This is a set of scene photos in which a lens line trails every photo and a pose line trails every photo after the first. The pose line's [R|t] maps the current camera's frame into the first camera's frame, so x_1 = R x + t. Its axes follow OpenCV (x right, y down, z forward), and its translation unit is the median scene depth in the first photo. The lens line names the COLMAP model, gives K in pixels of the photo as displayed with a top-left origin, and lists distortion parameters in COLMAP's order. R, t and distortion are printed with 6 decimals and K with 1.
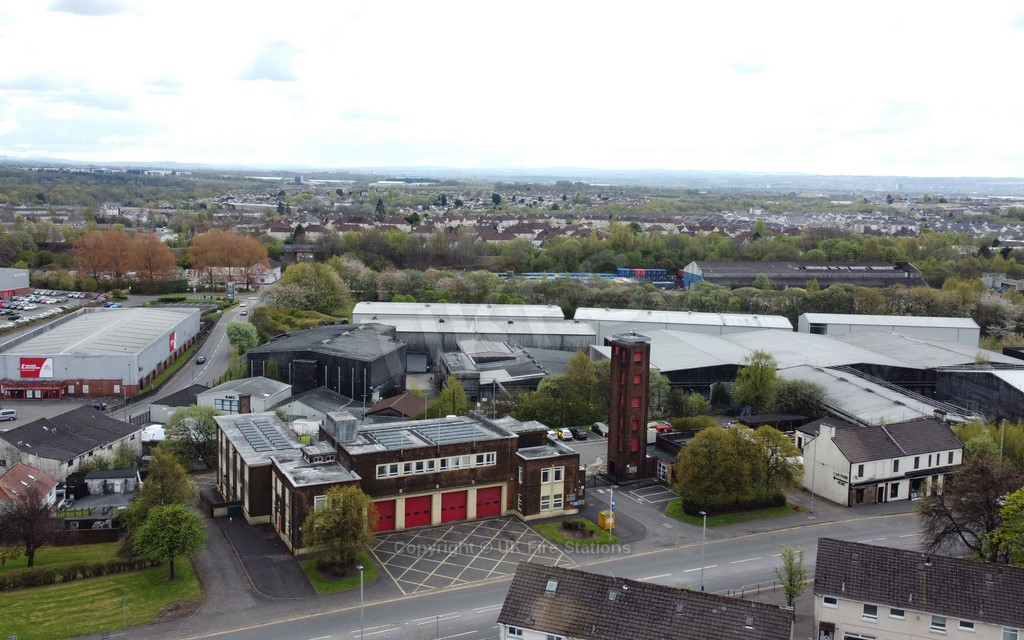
lens RADIAL K [[974.2, 0, 489.1], [0, 974.2, 280.8], [0, 0, 1]] dist [0.006227, 0.000000]
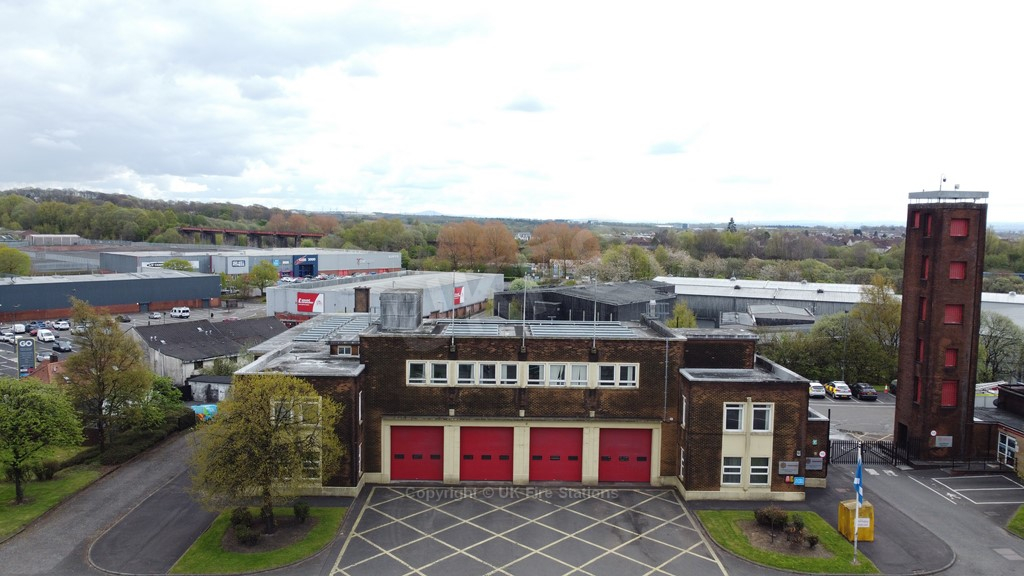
lens RADIAL K [[776.1, 0, 512.0], [0, 776.1, 288.4], [0, 0, 1]] dist [0.011432, -0.017179]
pose [[0.912858, 0.028154, -0.407306, 0.103800], [-0.041230, 0.998877, -0.023360, 0.131127], [0.406191, 0.038118, 0.912993, 0.515411]]
